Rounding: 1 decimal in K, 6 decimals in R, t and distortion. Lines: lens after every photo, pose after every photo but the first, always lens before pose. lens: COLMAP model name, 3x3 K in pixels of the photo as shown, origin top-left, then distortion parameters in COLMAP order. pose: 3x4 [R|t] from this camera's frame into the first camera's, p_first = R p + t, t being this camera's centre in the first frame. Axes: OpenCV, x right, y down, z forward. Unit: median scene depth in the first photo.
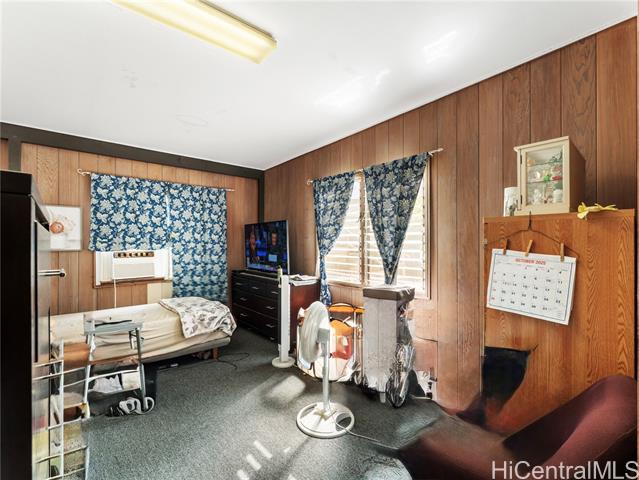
lens RADIAL K [[287.3, 0, 313.5], [0, 287.3, 240.7], [0, 0, 1]] dist [0.003697, 0.001435]
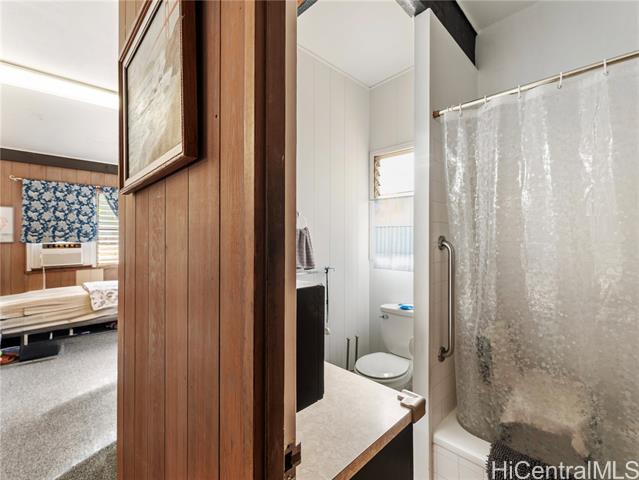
lens RADIAL K [[287.3, 0, 325.2], [0, 287.3, 239.0], [0, 0, 1]] dist [0.003697, 0.001435]
pose [[0.998349, 0.005953, 0.057129, 0.419196], [-0.006383, 0.999953, 0.007339, 0.002266], [-0.057083, -0.007692, 0.998340, -0.282518]]
